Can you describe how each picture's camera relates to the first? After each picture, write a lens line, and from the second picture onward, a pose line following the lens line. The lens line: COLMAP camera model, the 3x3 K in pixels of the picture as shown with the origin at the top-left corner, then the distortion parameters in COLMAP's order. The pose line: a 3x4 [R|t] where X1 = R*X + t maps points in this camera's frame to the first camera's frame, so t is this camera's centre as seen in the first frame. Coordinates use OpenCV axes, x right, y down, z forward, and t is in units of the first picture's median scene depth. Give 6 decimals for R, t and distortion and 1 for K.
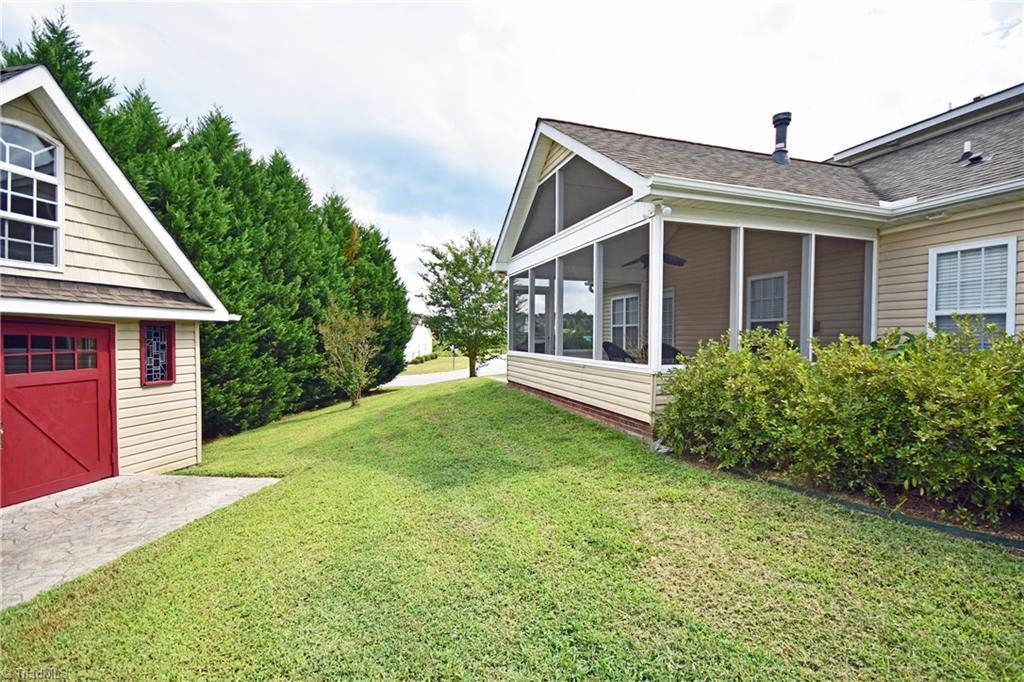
lens RADIAL K [[449.0, 0, 512.6], [0, 449.0, 347.0], [0, 0, 1]] dist [0.001885, -0.006116]
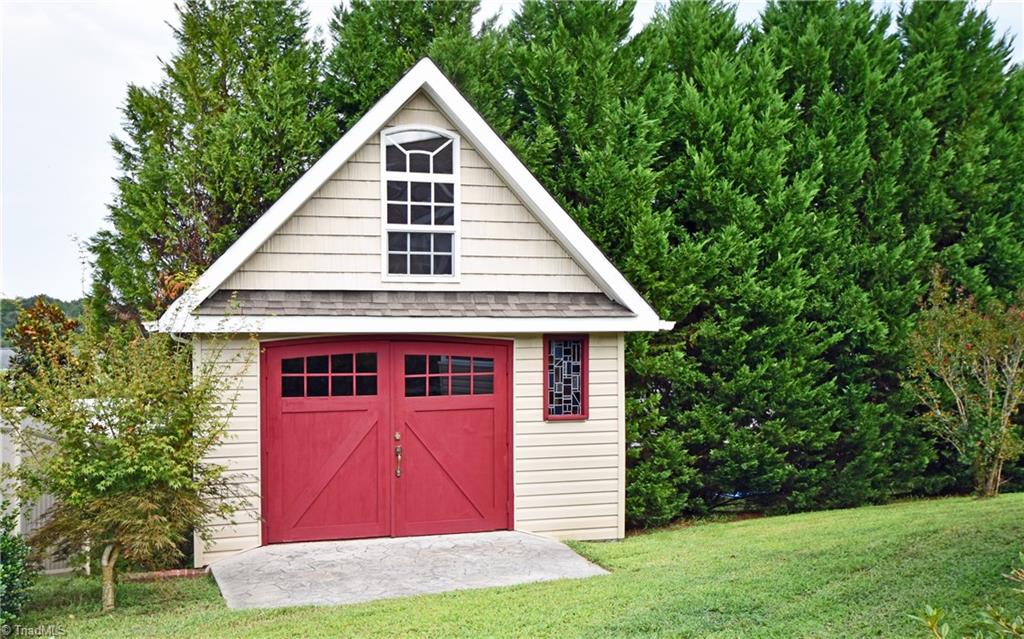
lens RADIAL K [[1004.1, 0, 535.9], [0, 1004.1, 340.2], [0, 0, 1]] dist [0.026426, 0.000000]
pose [[0.489267, 0.008497, -0.872093, 0.689554], [-0.015369, 0.999881, 0.001119, -0.052945], [0.871999, 0.012855, 0.489339, 0.157595]]
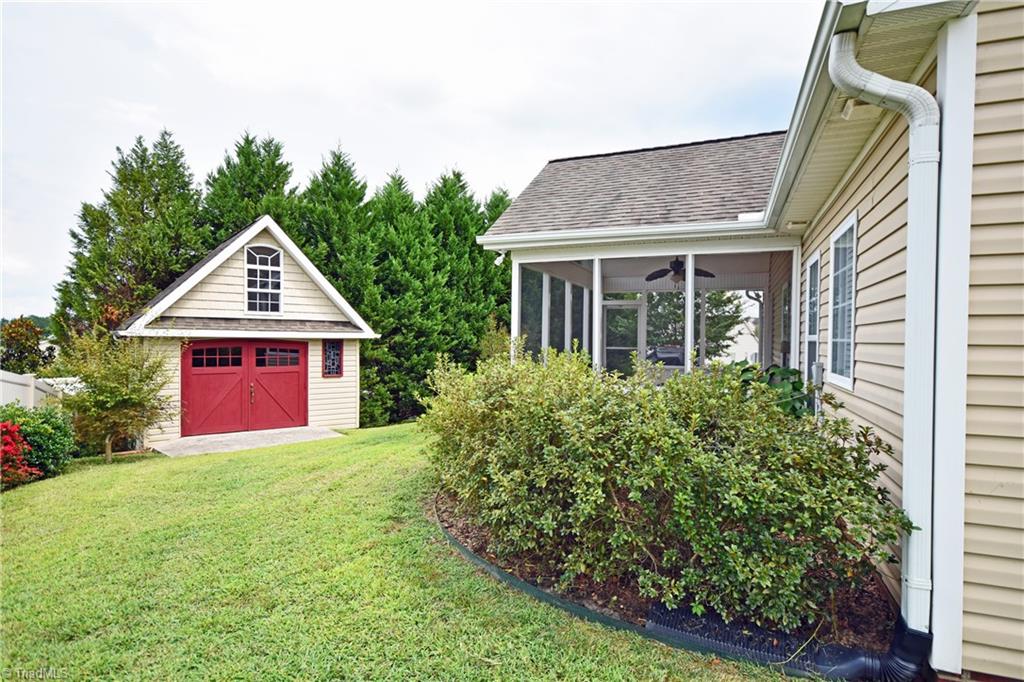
lens RADIAL K [[541.7, 0, 513.6], [0, 541.7, 346.0], [0, 0, 1]] dist [0.019828, 0.001922]
pose [[0.764601, 0.013495, -0.644363, 1.149848], [-0.021916, 0.999747, -0.005068, -0.040015], [0.644131, 0.017996, 0.764703, -0.140805]]
